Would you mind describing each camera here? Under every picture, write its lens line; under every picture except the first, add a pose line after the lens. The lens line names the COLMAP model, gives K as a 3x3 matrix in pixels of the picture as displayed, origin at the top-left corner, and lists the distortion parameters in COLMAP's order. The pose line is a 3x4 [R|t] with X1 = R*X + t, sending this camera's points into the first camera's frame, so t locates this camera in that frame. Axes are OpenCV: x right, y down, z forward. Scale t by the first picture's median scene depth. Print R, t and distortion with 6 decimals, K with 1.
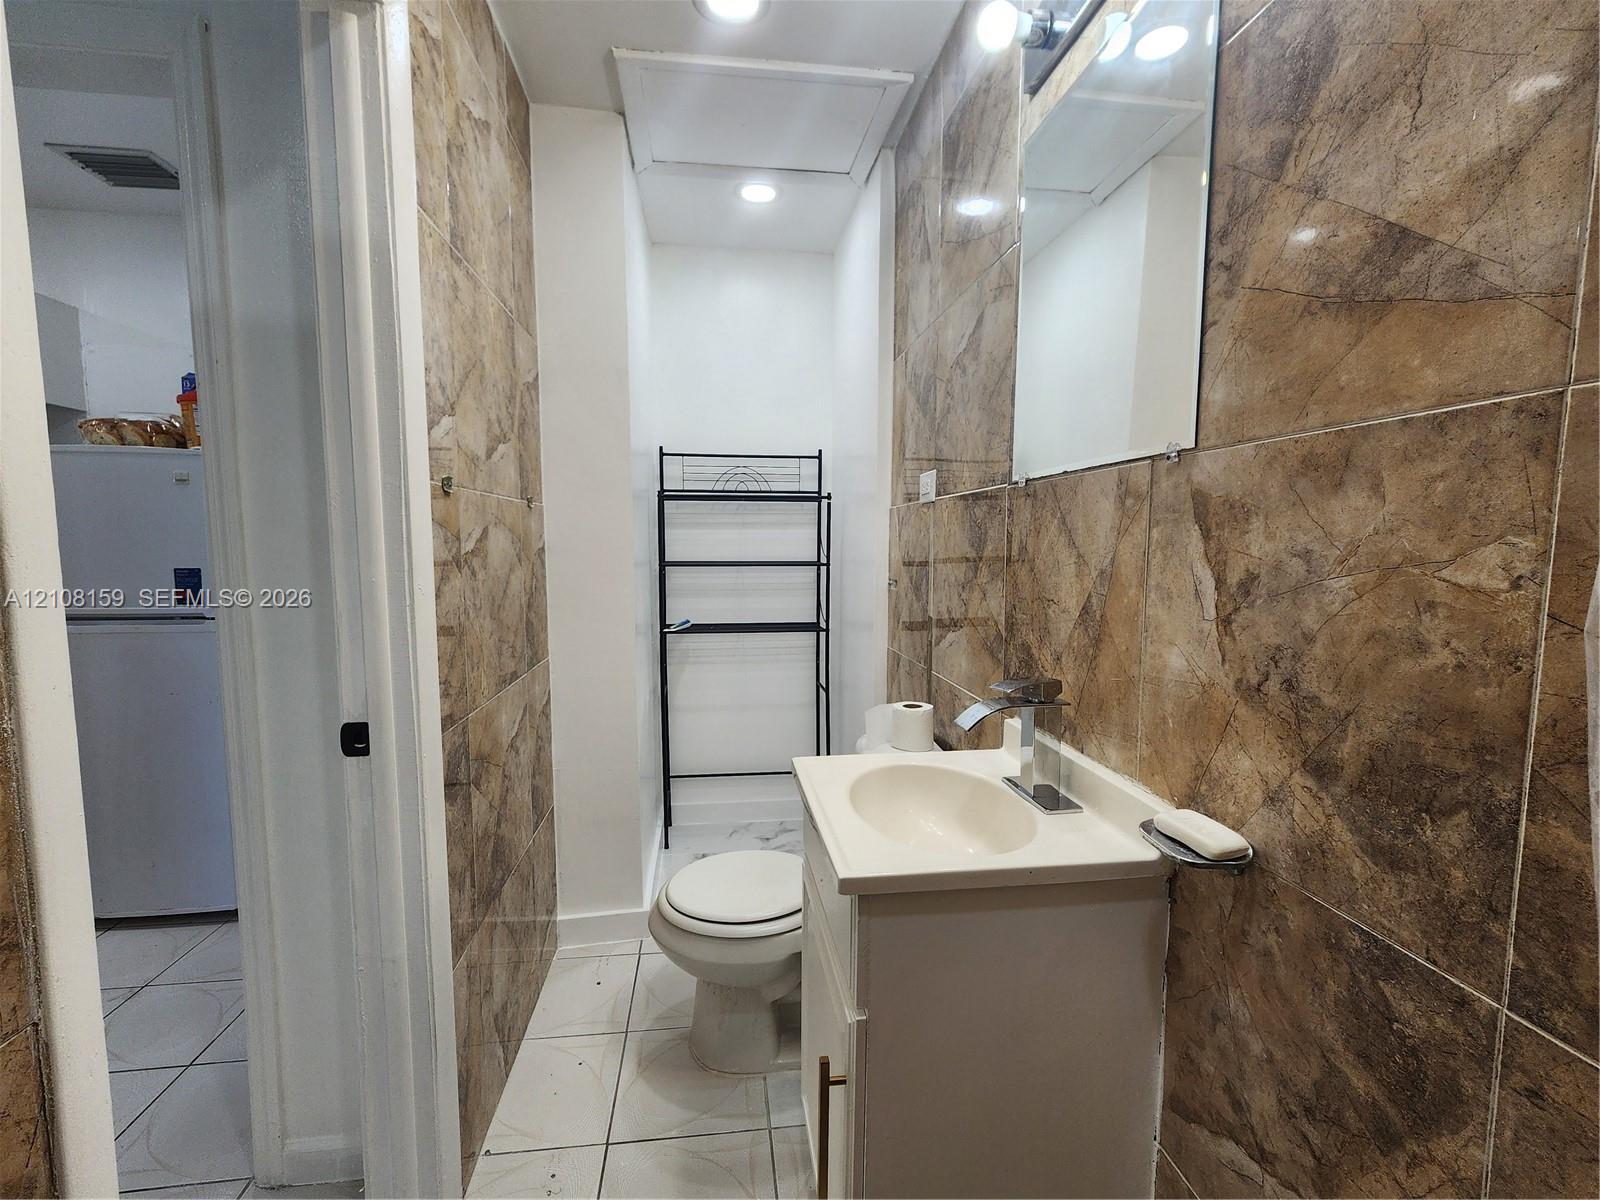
lens RADIAL K [[709.9, 0, 786.5], [0, 709.9, 606.9], [0, 0, 1]] dist [0.002511, 0.001352]
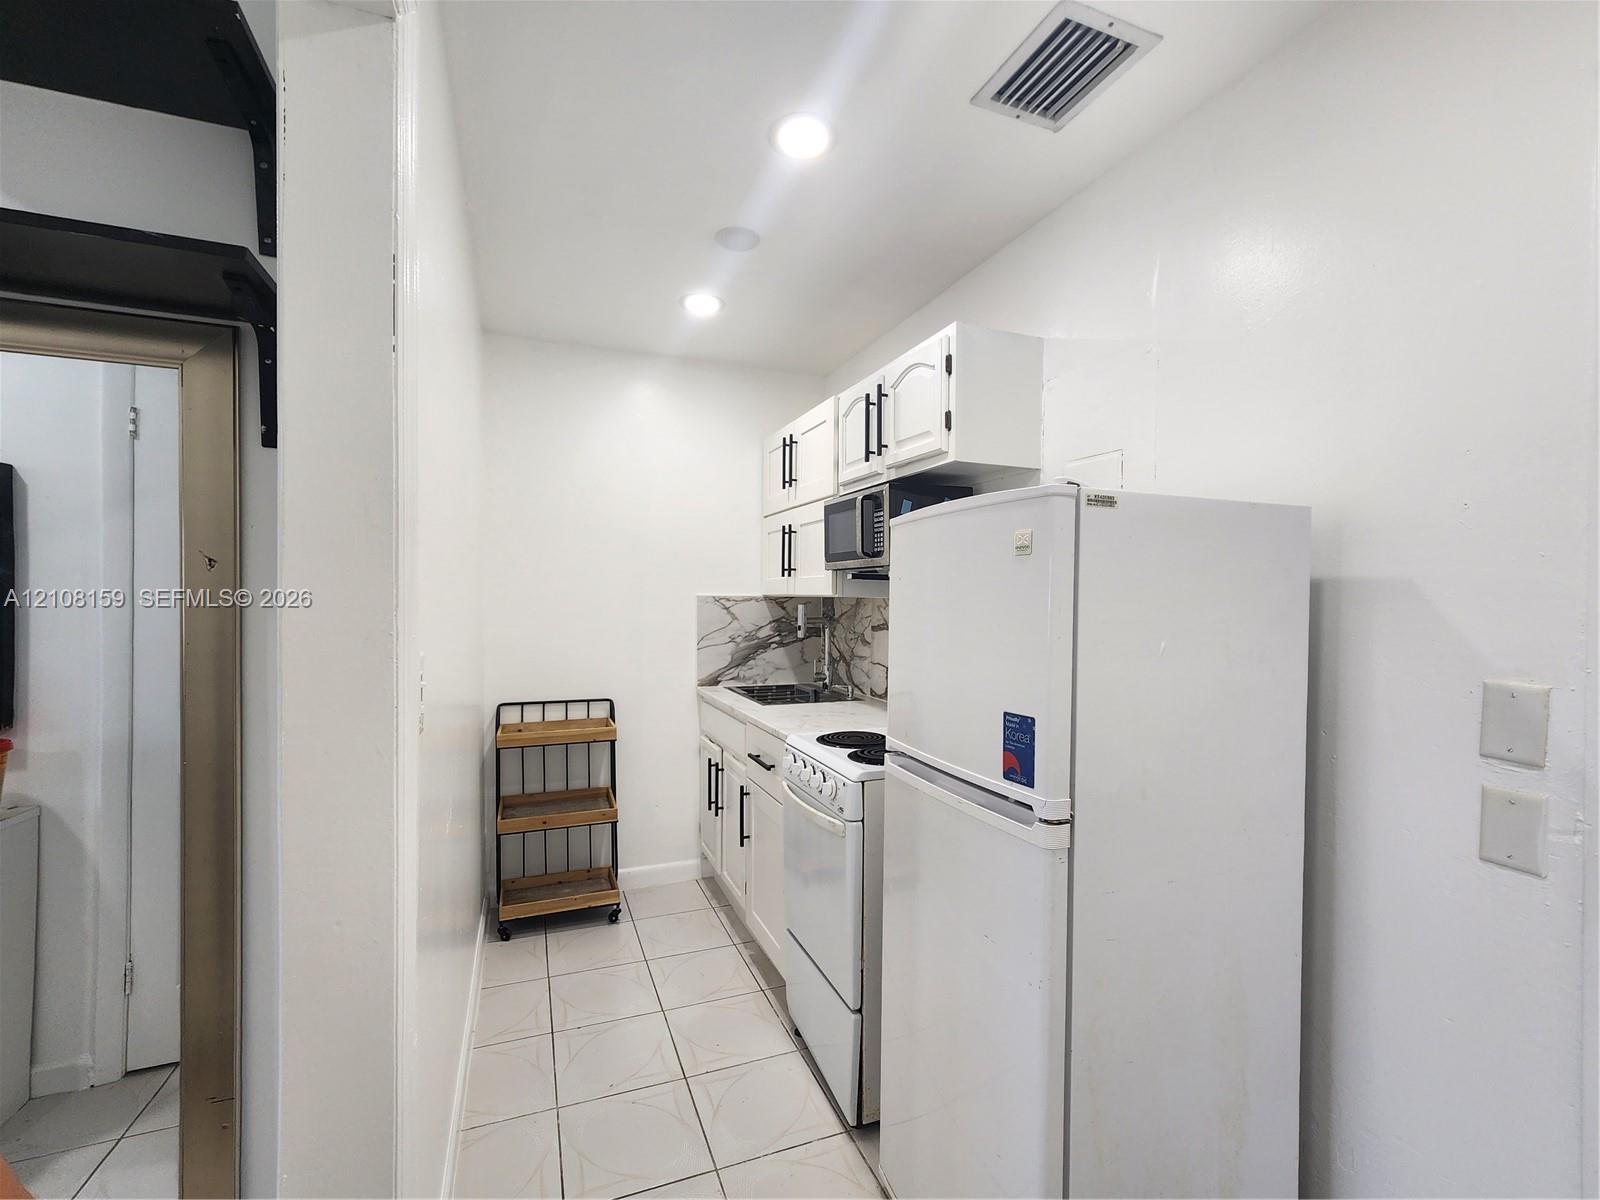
lens RADIAL K [[701.9, 0, 795.1], [0, 701.9, 609.9], [0, 0, 1]] dist [0.000201, 0.000845]
pose [[0.252161, 0.012823, -0.967600, -0.610031], [-0.099808, 0.994924, -0.012825, -0.170573], [0.962524, 0.099808, 0.252161, 1.115035]]
